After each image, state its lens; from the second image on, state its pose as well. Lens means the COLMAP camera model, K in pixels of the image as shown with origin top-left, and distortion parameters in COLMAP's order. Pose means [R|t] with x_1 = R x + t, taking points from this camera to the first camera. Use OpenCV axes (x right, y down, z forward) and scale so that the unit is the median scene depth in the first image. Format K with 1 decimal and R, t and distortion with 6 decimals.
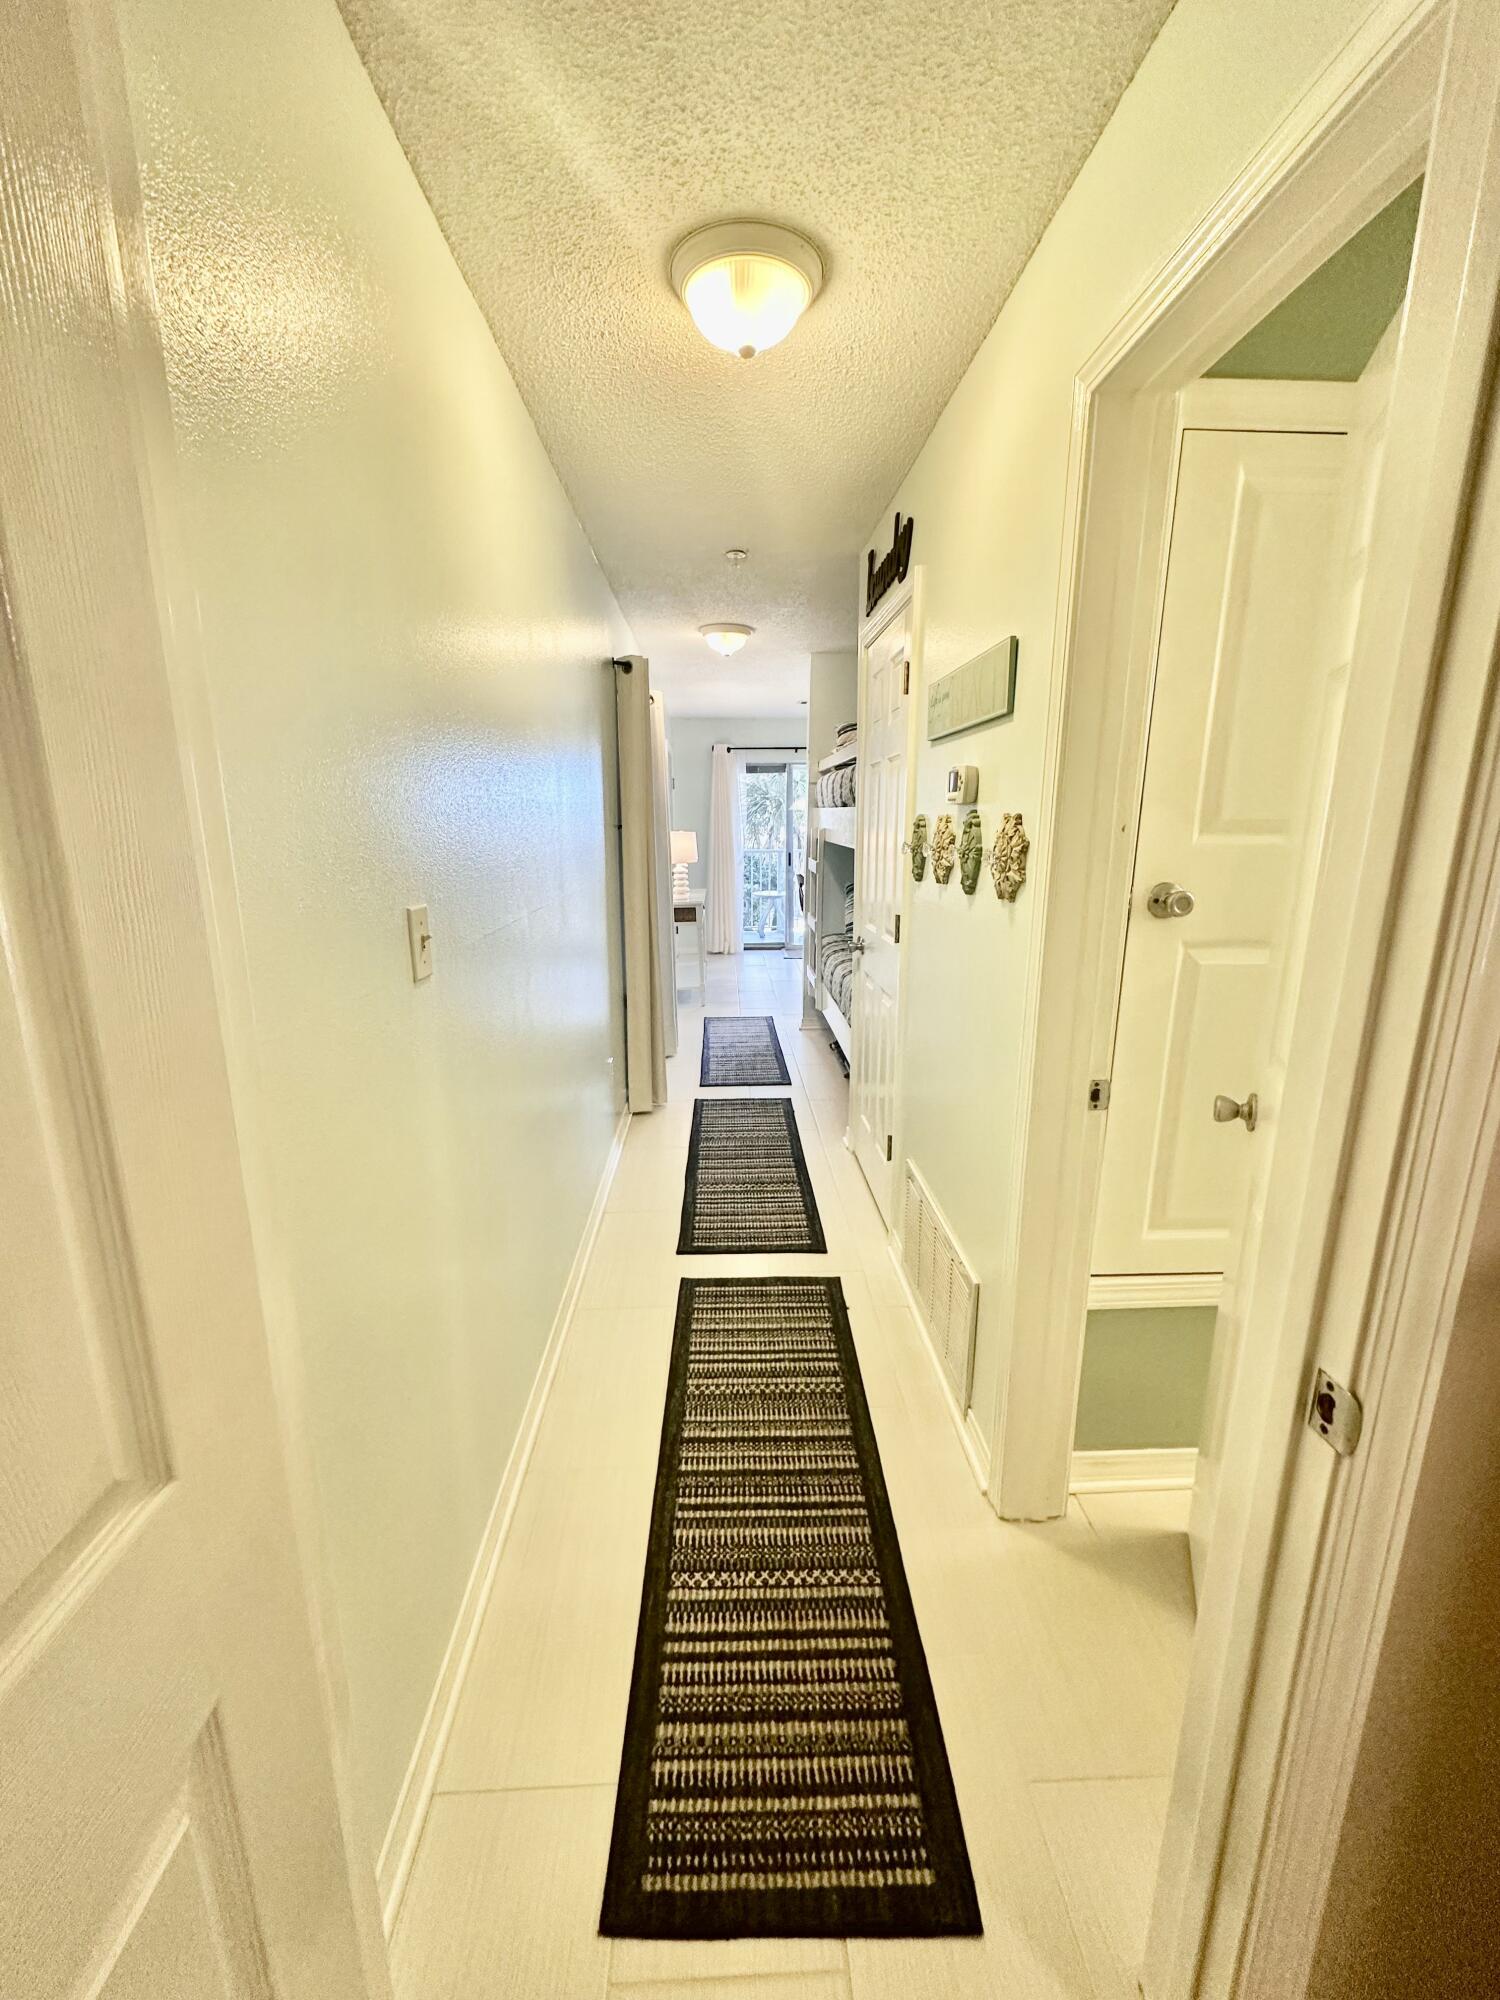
lens RADIAL K [[799.0, 0, 750.3], [0, 799.0, 999.9], [0, 0, 1]] dist [0.002493, 0.000273]
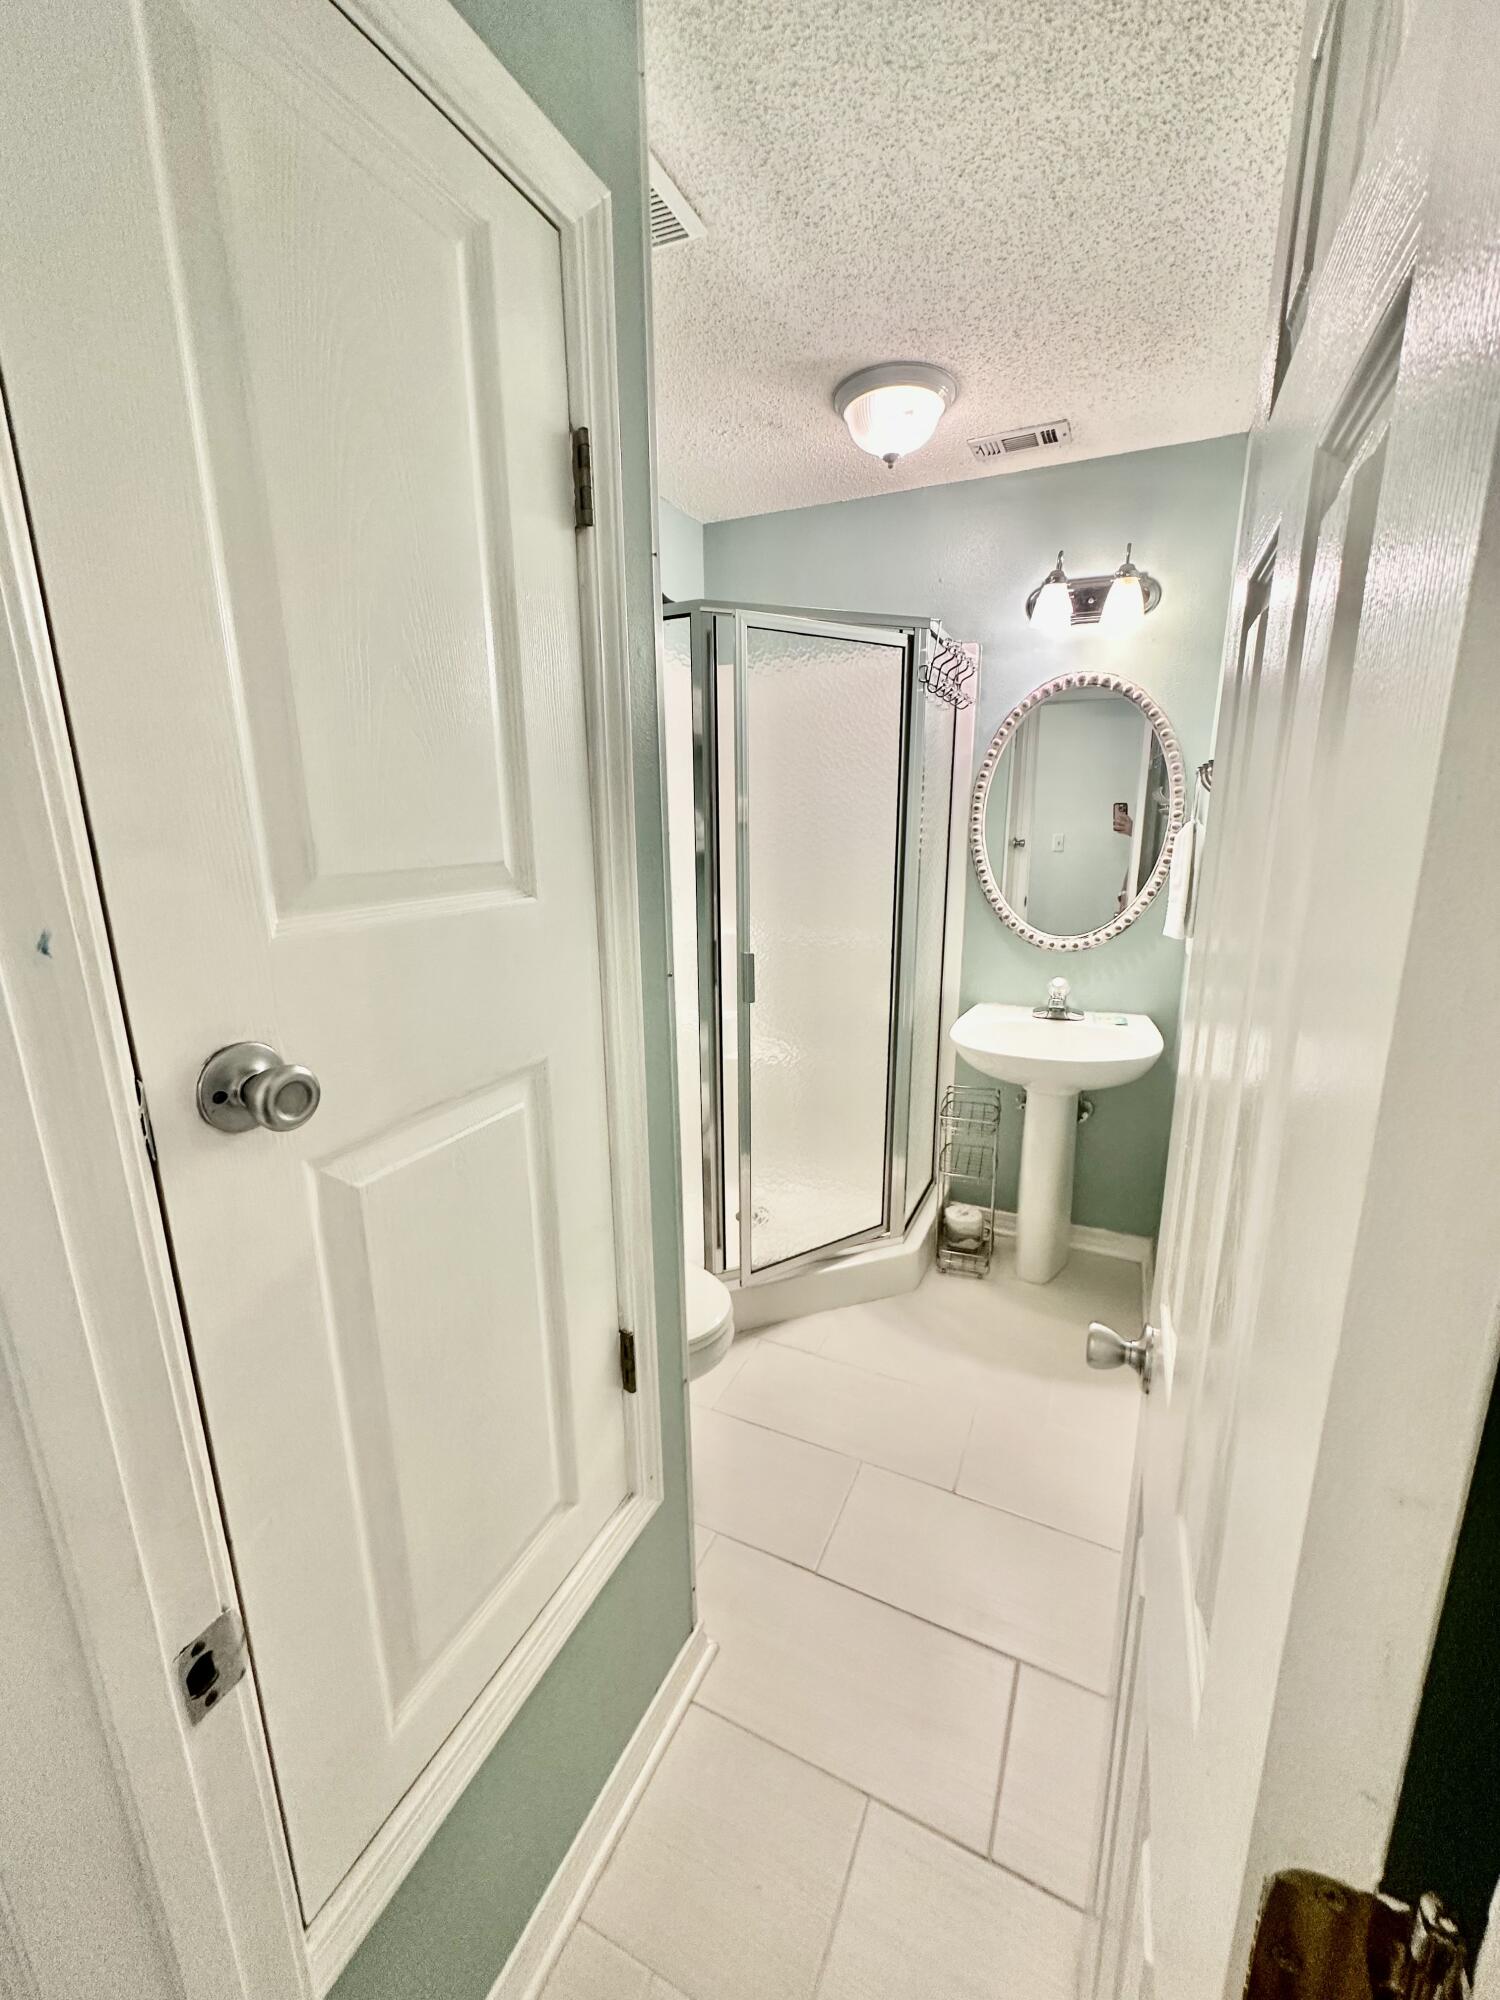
lens RADIAL K [[799.0, 0, 755.2], [0, 799.0, 1001.1], [0, 0, 1]] dist [0.002493, 0.000273]
pose [[0.452285, -0.212262, 0.866247, 0.298391], [0.211397, 0.969102, 0.127091, -0.162107], [-0.866458, 0.125641, 0.483182, 0.580783]]
